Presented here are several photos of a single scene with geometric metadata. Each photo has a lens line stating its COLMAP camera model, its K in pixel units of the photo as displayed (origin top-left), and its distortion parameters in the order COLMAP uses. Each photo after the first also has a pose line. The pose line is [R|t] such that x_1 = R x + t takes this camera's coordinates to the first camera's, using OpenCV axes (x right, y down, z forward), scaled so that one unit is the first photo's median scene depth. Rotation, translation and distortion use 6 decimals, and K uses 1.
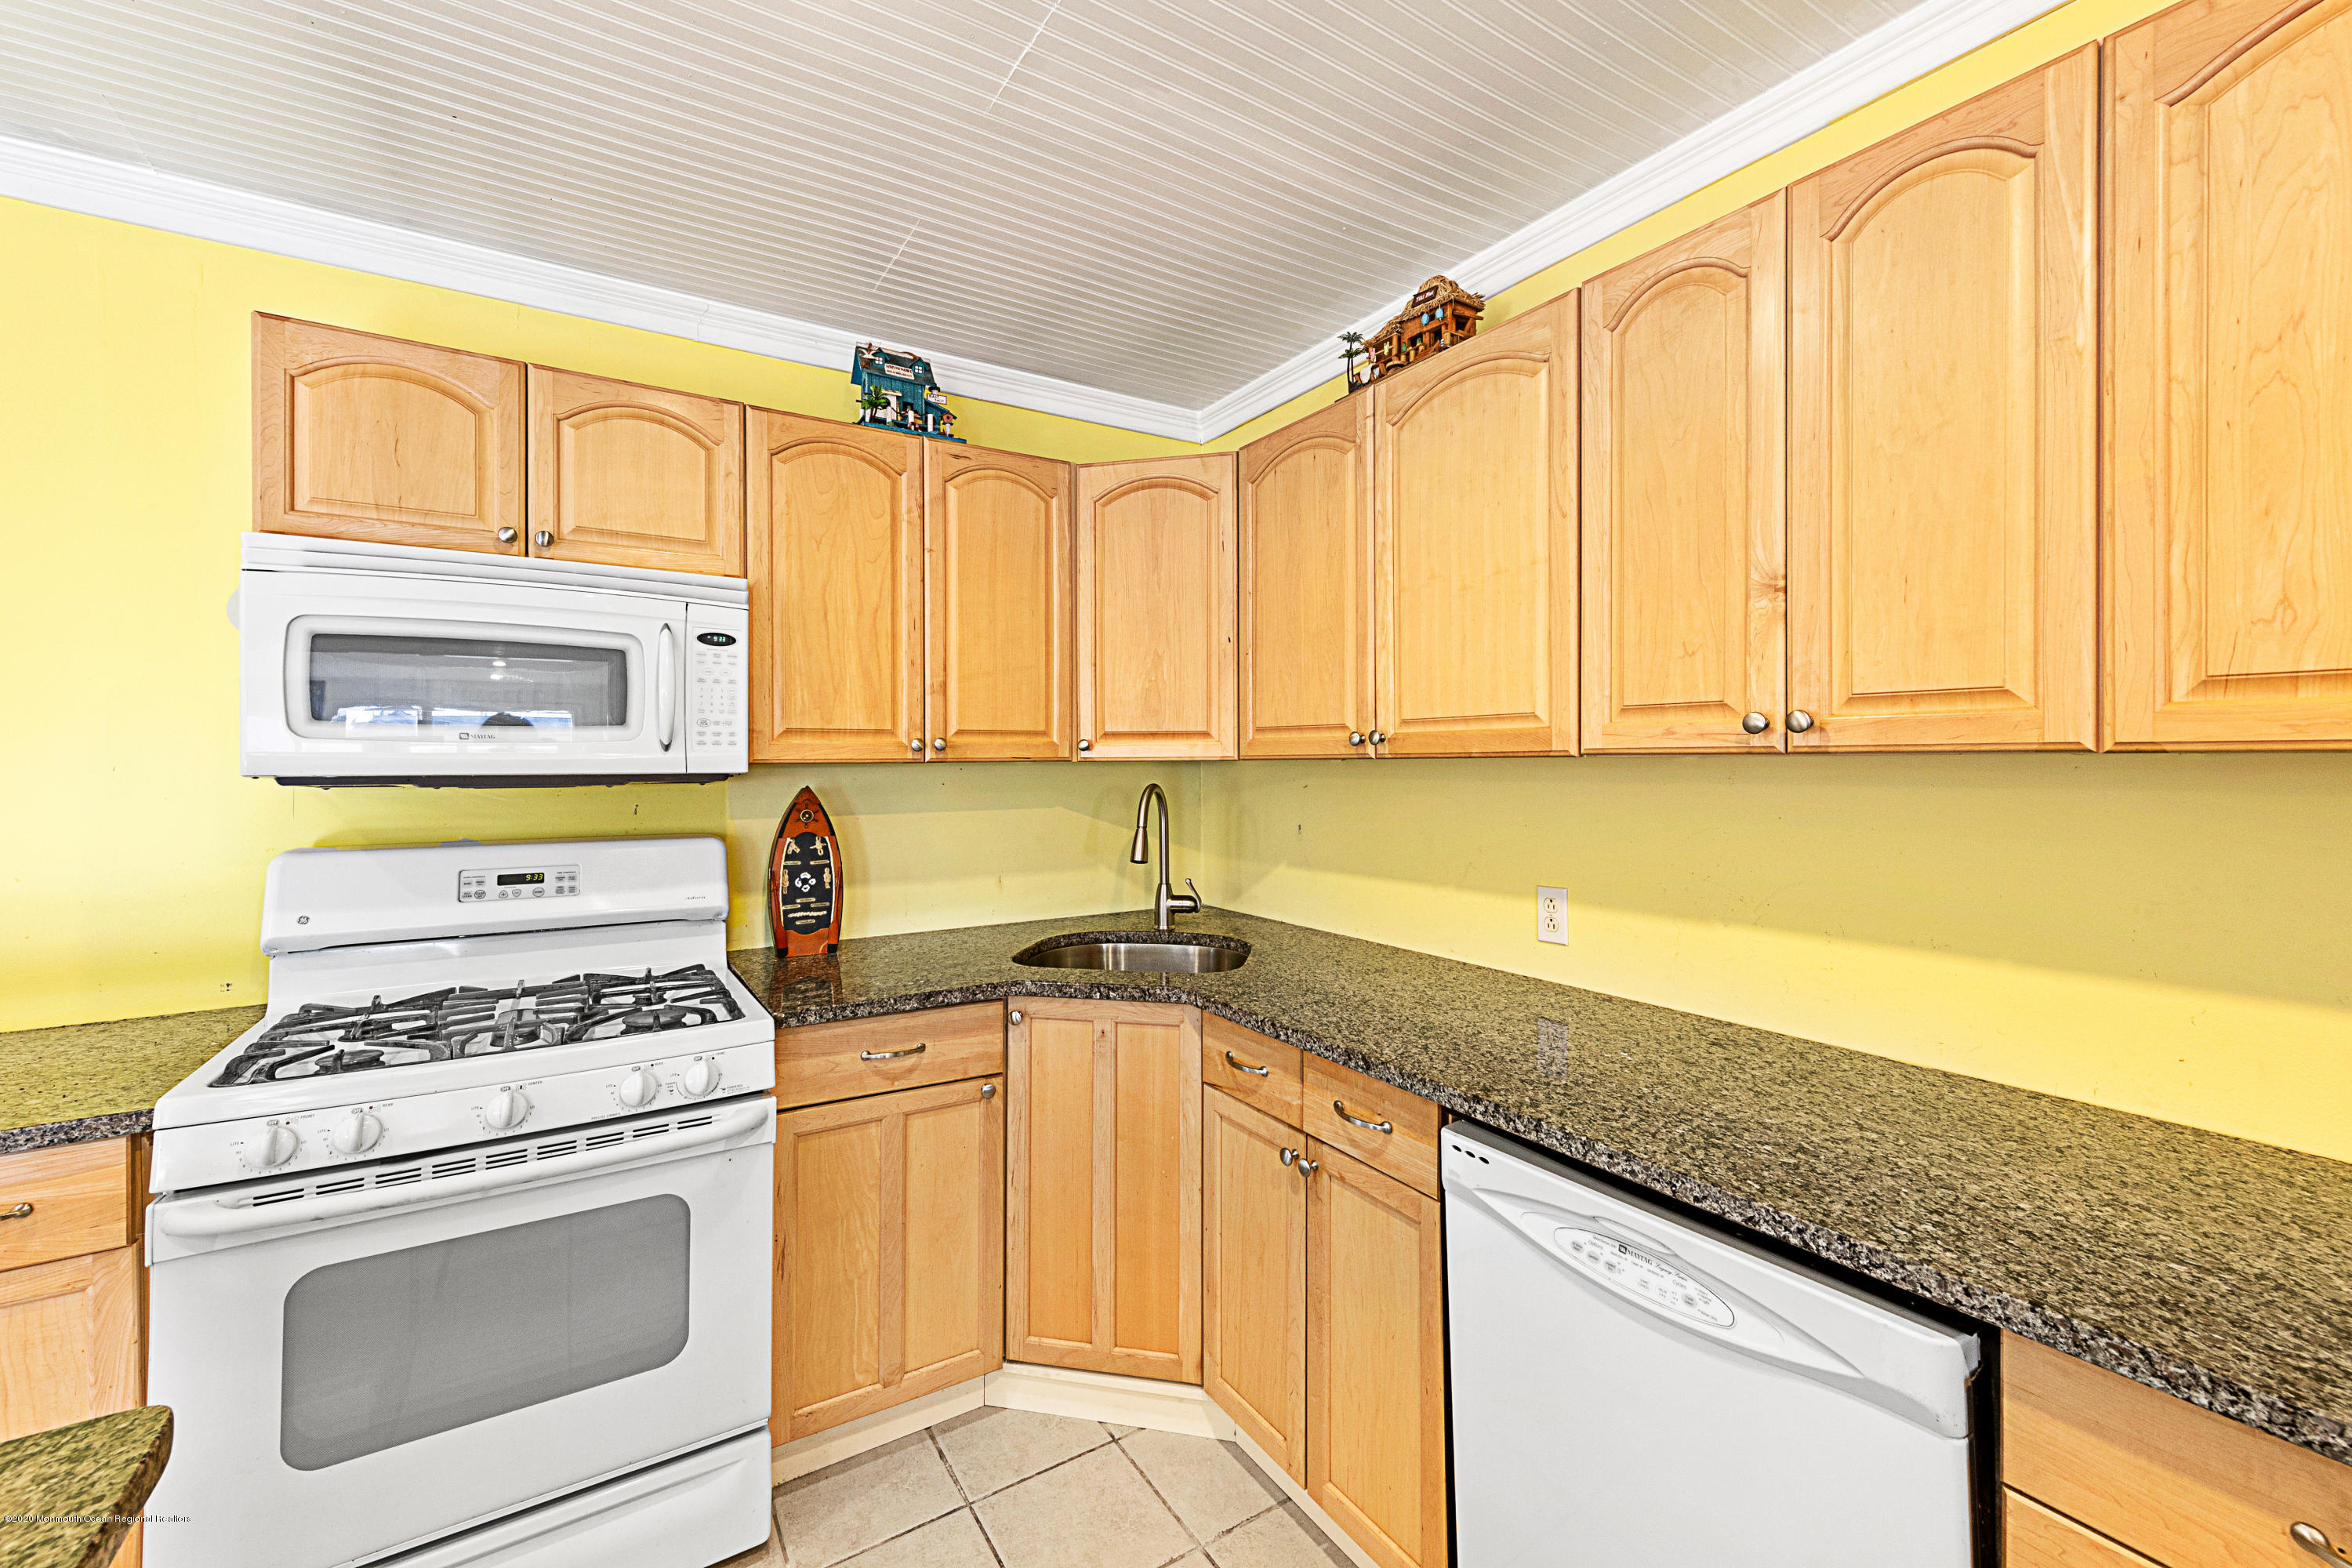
lens RADIAL K [[946.4, 0, 1167.9], [0, 946.4, 761.4], [0, 0, 1]] dist [0.003263, -0.000135]
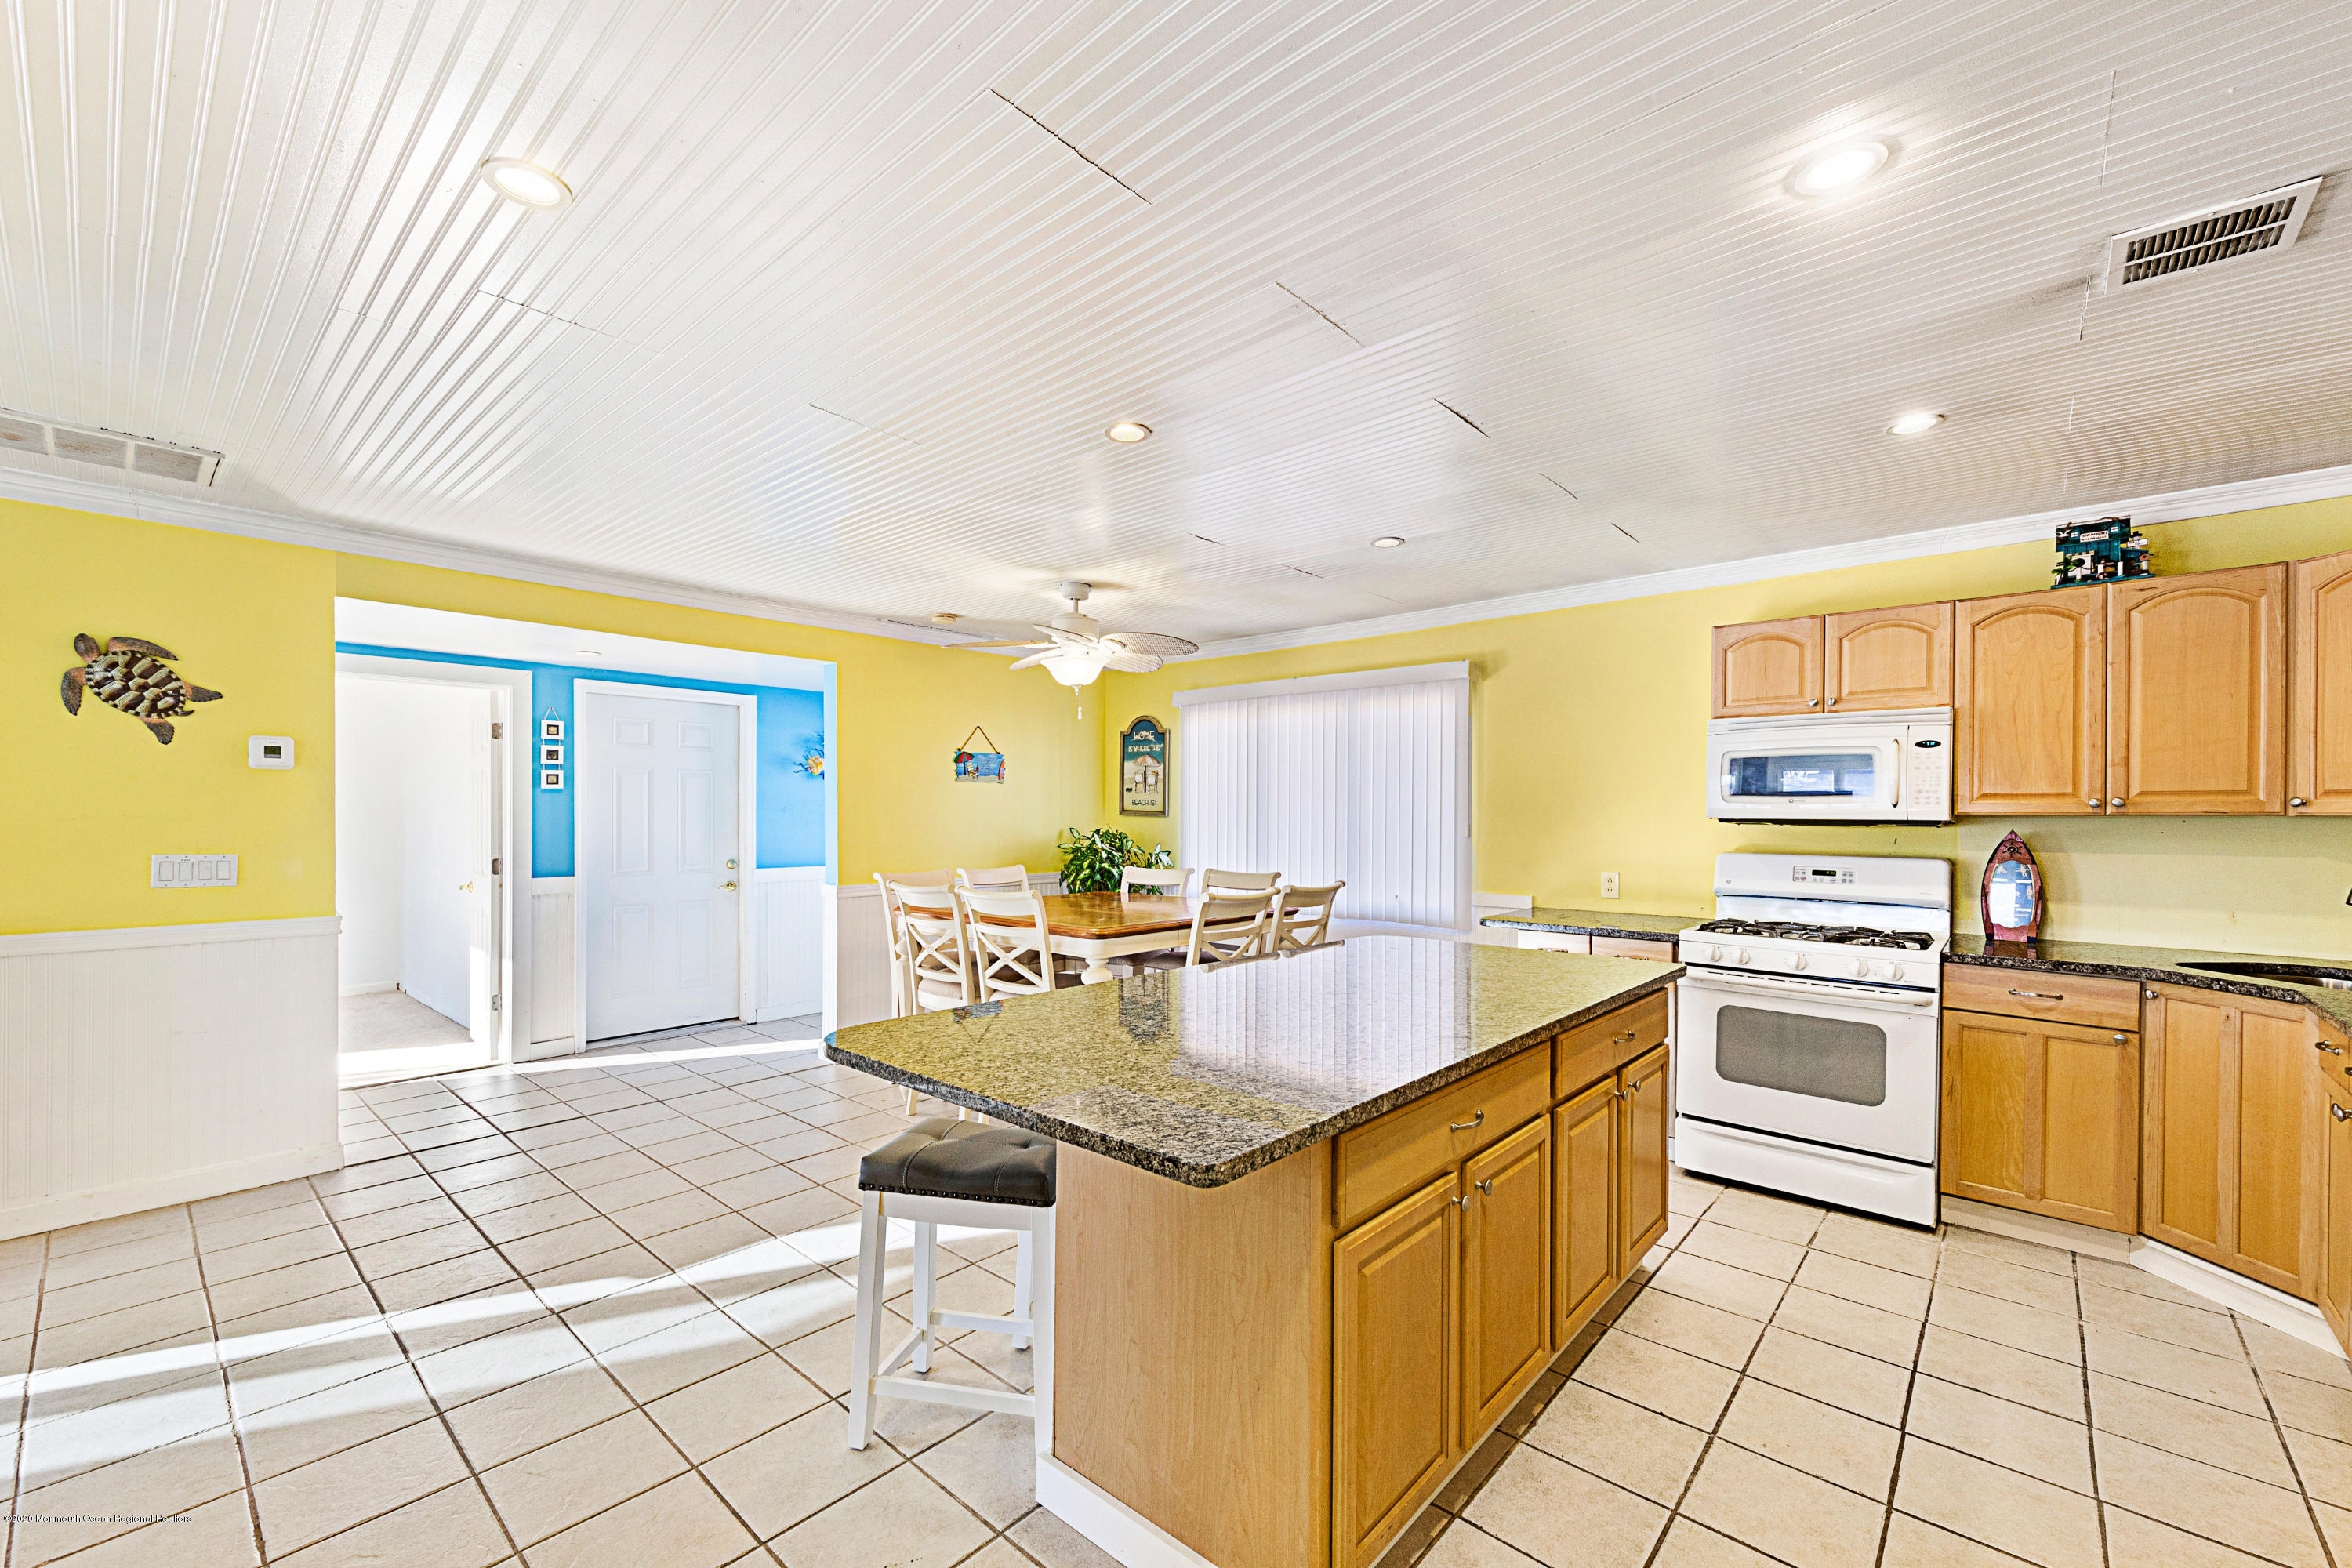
lens RADIAL K [[951.7, 0, 1172.1], [0, 951.7, 815.3], [0, 0, 1]] dist [0.007471, -0.000357]
pose [[0.273263, 0.009236, -0.961895, 0.818142], [-0.003548, 0.999957, 0.008594, -0.006869], [0.961933, 0.001064, 0.273284, -0.805972]]
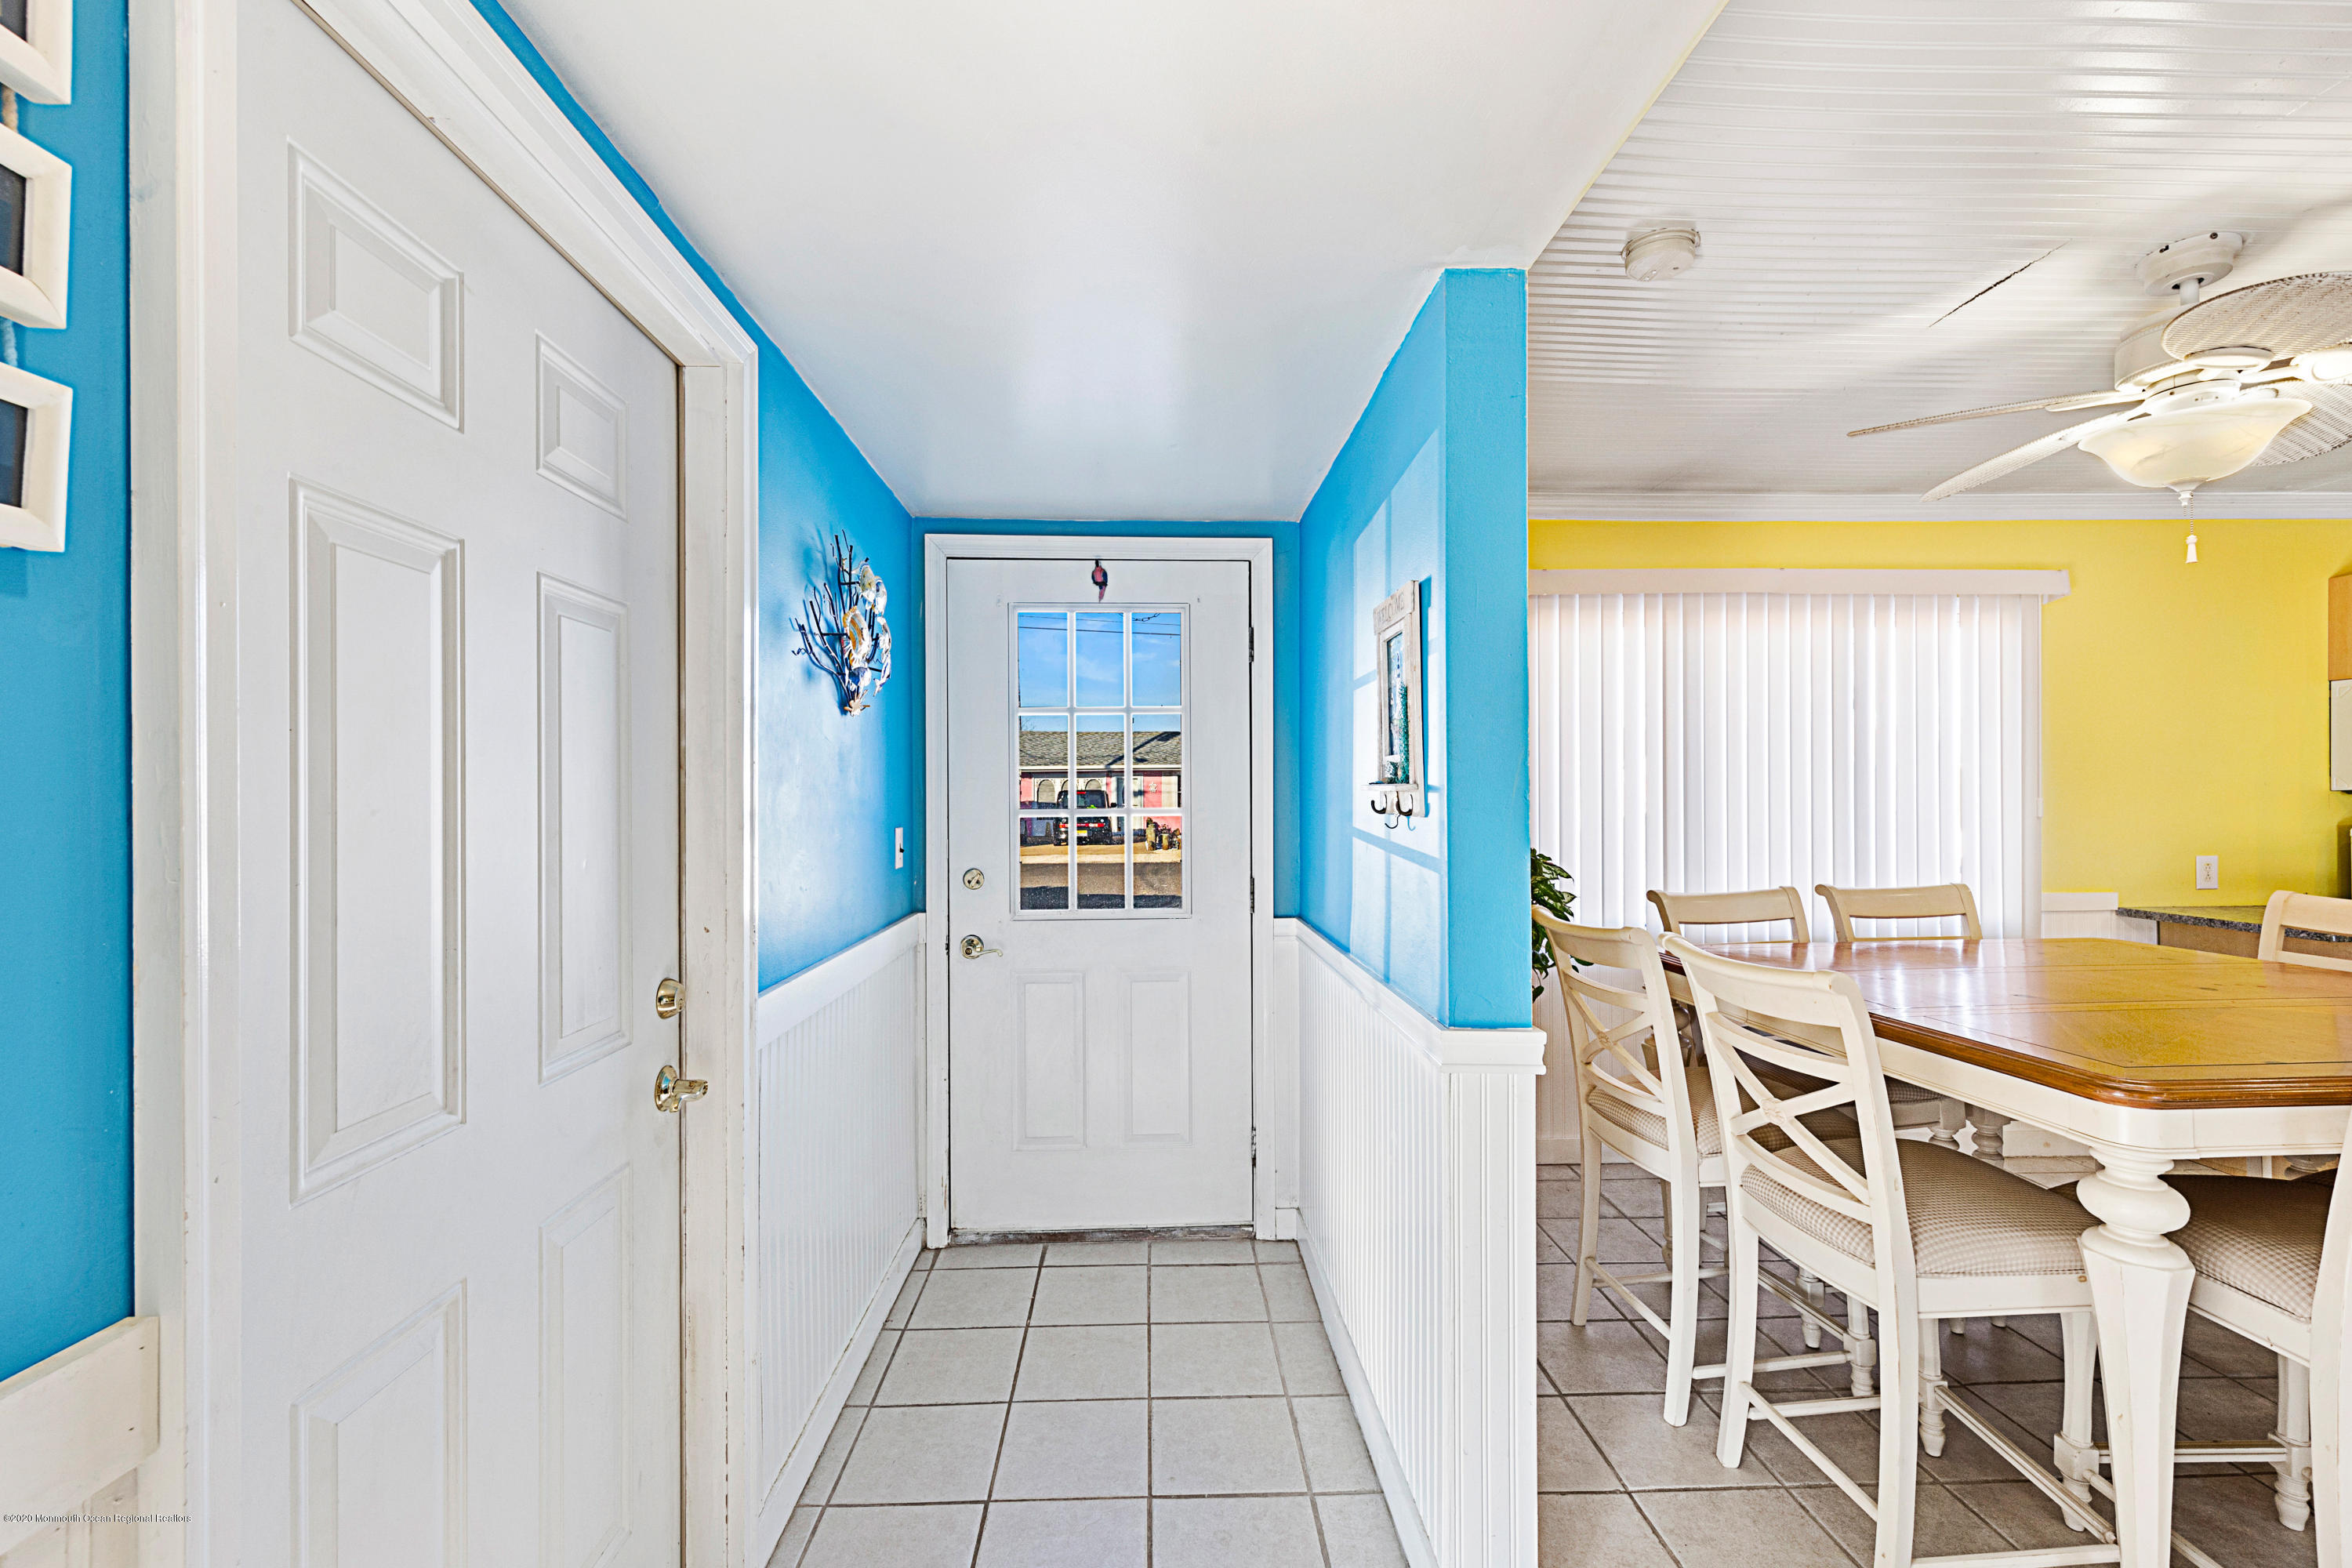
lens RADIAL K [[988.1, 0, 1166.0], [0, 988.1, 793.3], [0, 0, 1]] dist [0.002434, -0.000002]
pose [[0.861006, -0.001514, -0.508593, -1.813589], [0.001429, 0.999999, -0.000558, 0.021996], [0.508593, -0.000246, 0.861007, -1.817218]]
